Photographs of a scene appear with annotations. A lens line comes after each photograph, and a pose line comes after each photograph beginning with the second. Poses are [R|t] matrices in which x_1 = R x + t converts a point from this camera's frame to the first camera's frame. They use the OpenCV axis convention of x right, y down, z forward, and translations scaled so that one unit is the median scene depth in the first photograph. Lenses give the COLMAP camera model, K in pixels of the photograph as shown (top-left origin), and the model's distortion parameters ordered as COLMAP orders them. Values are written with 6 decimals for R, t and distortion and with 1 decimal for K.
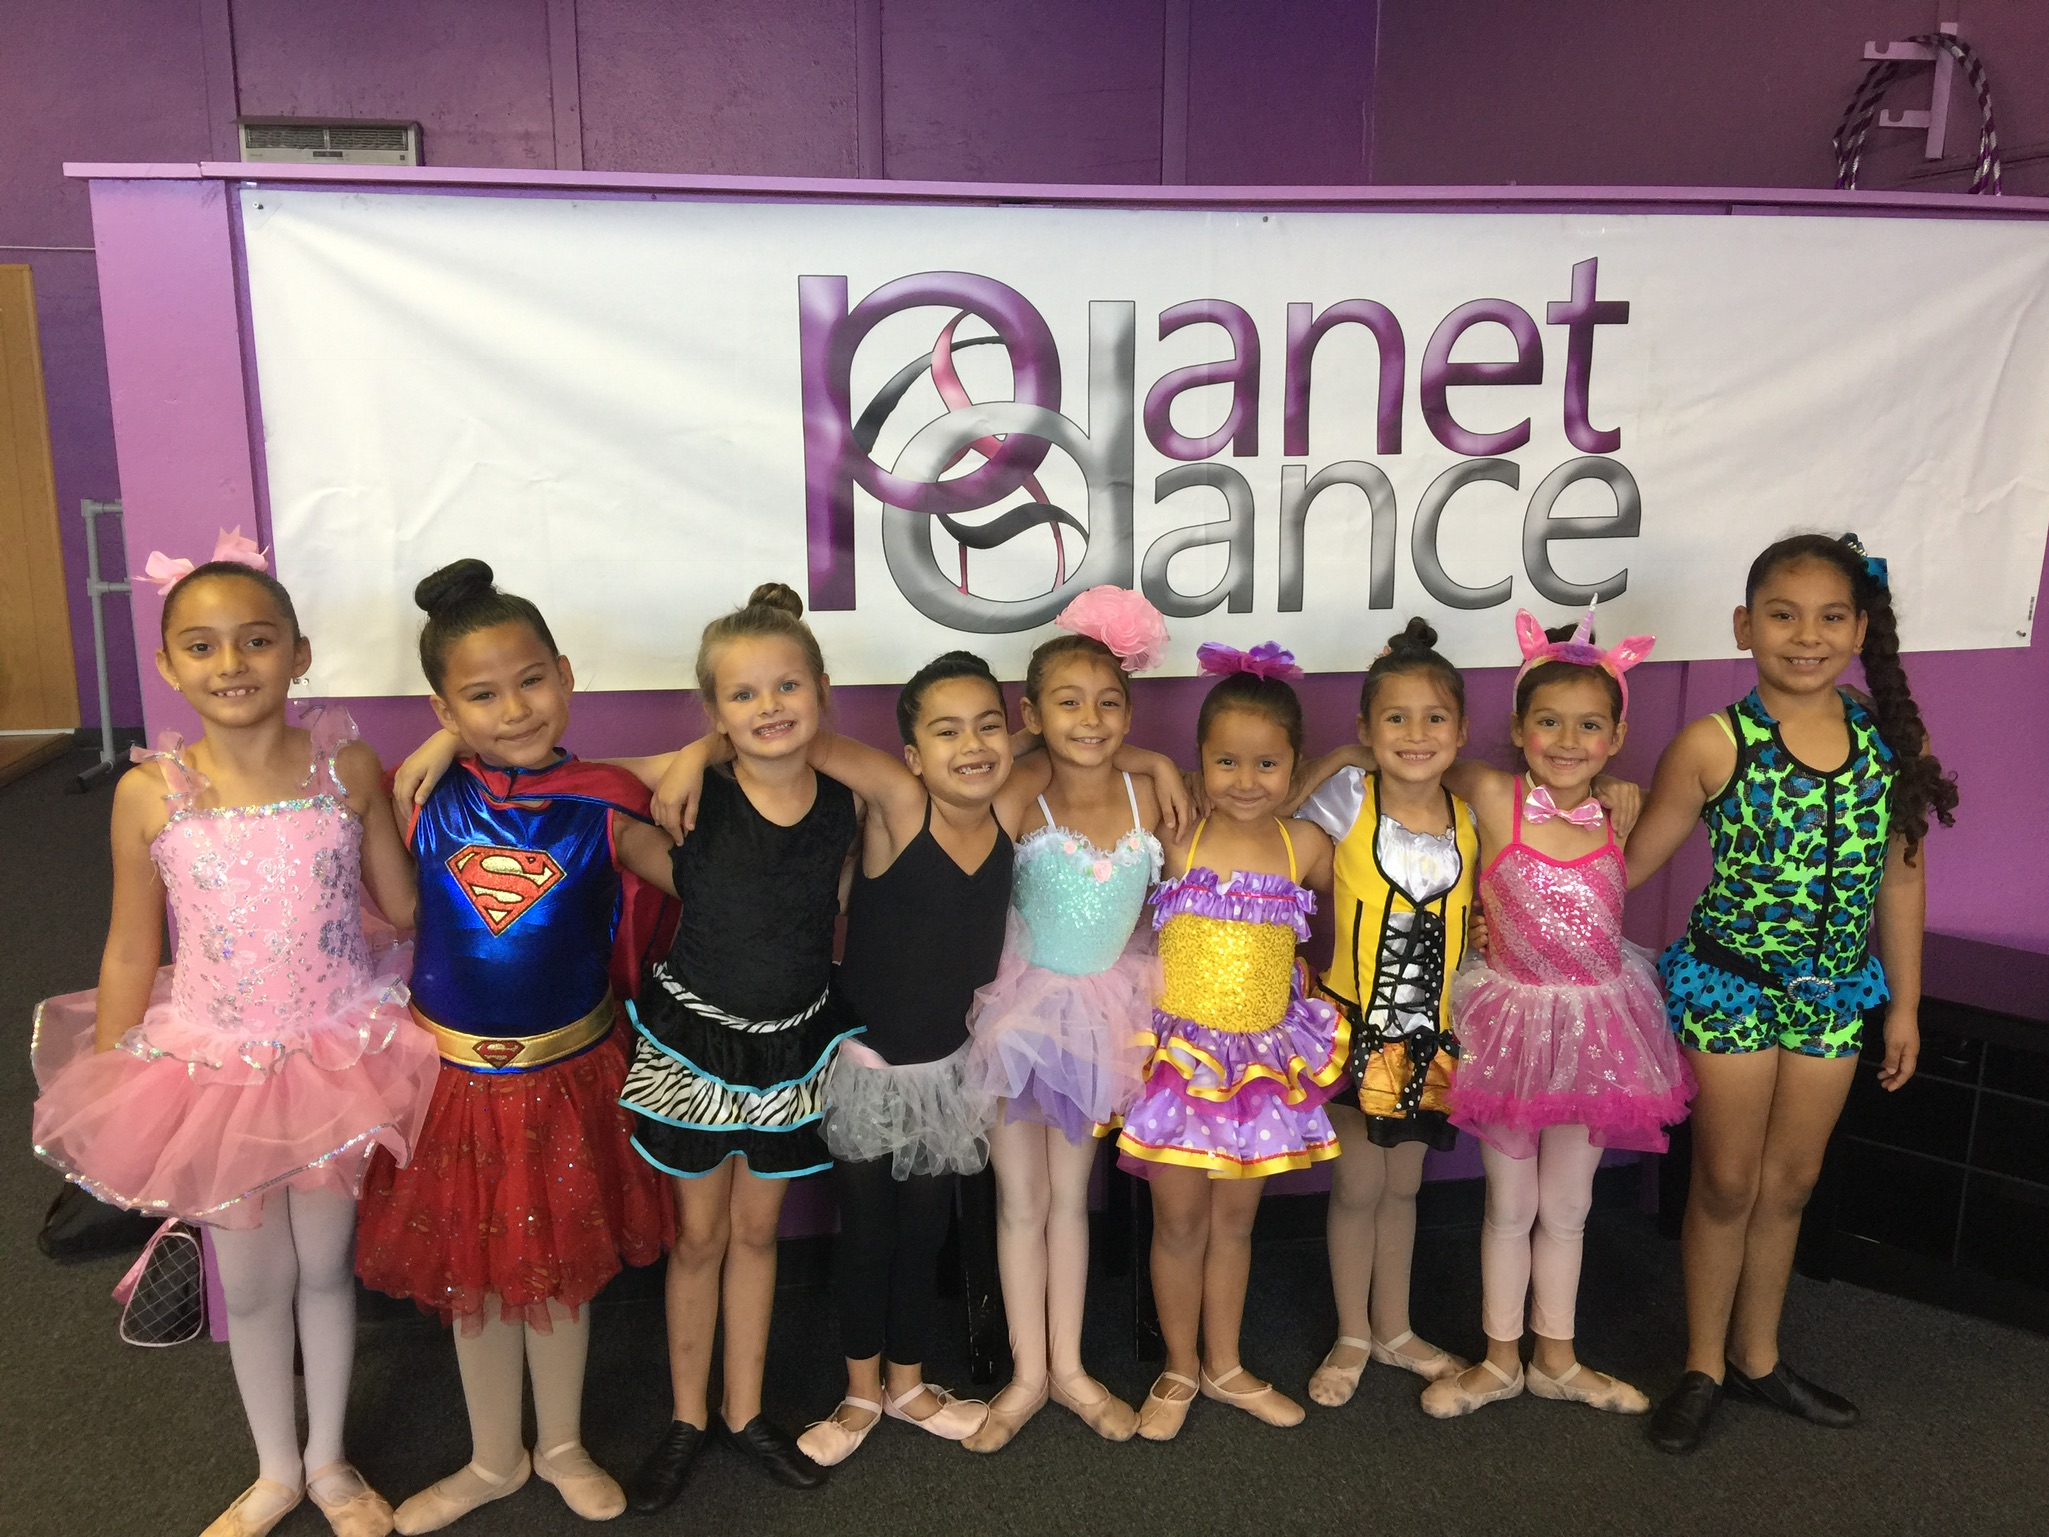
lens RADIAL K [[1737.3, 0, 985.0], [0, 1737.3, 691.3], [0, 0, 1]] dist [0.065929, -0.069564]
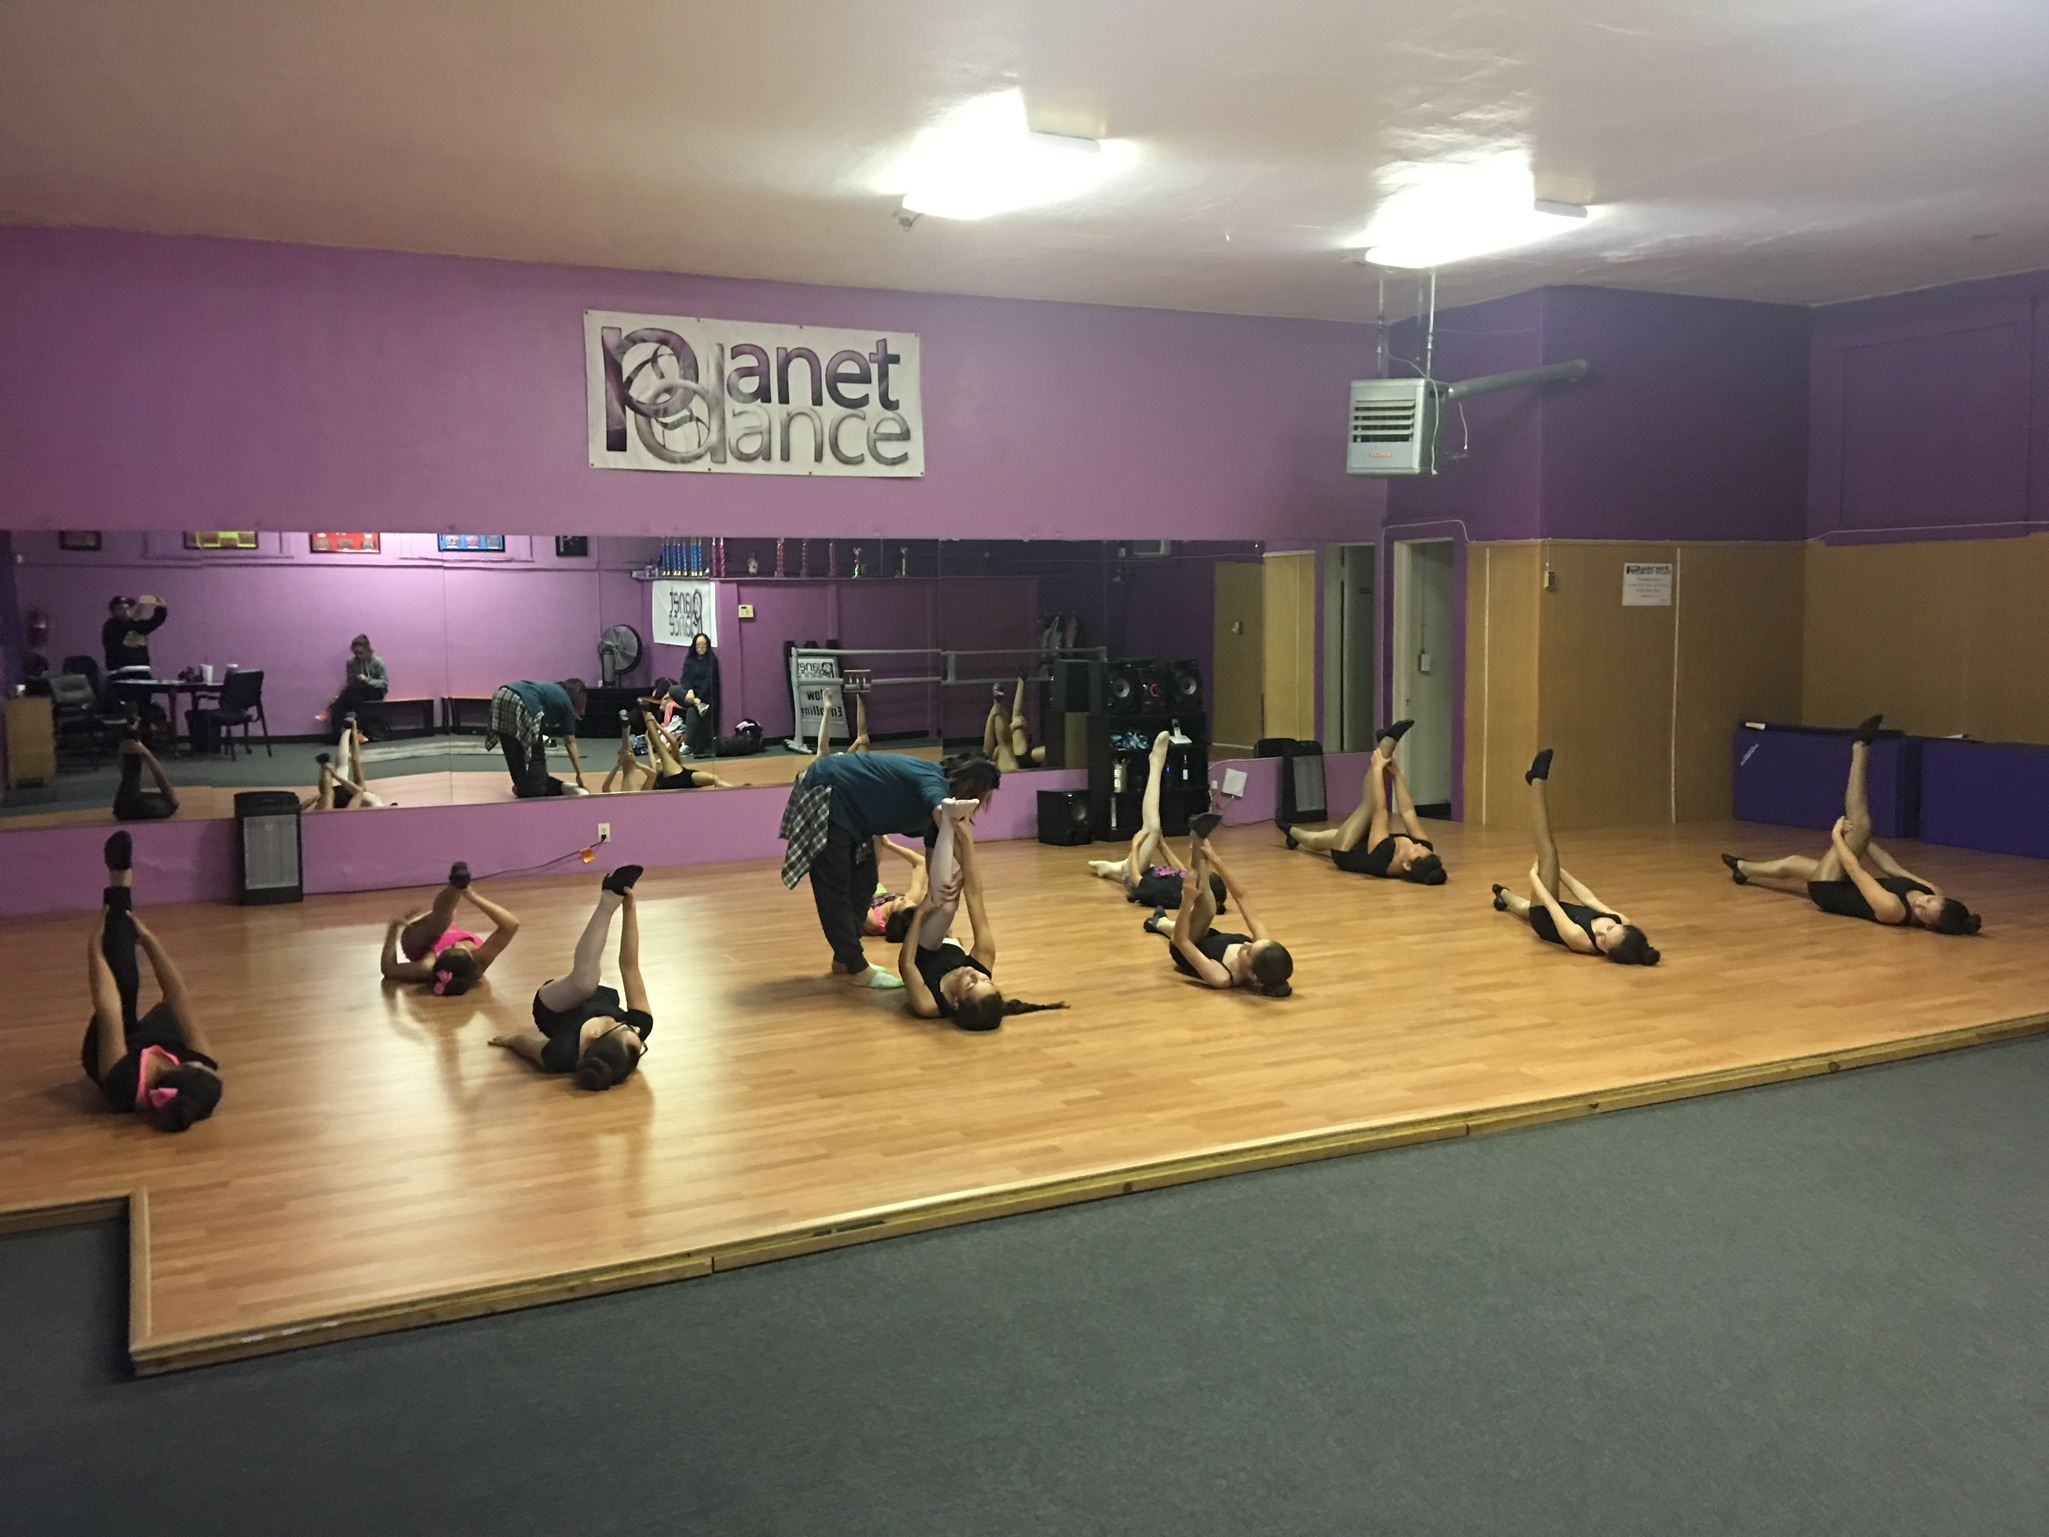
lens RADIAL K [[1721.9, 0, 995.4], [0, 1721.9, 743.5], [0, 0, 1]] dist [0.077087, -0.105824]
pose [[0.960877, -0.031603, 0.275166, -0.271973], [0.064197, 0.991827, -0.110262, 0.729503], [-0.269433, 0.123613, 0.955053, -1.652925]]
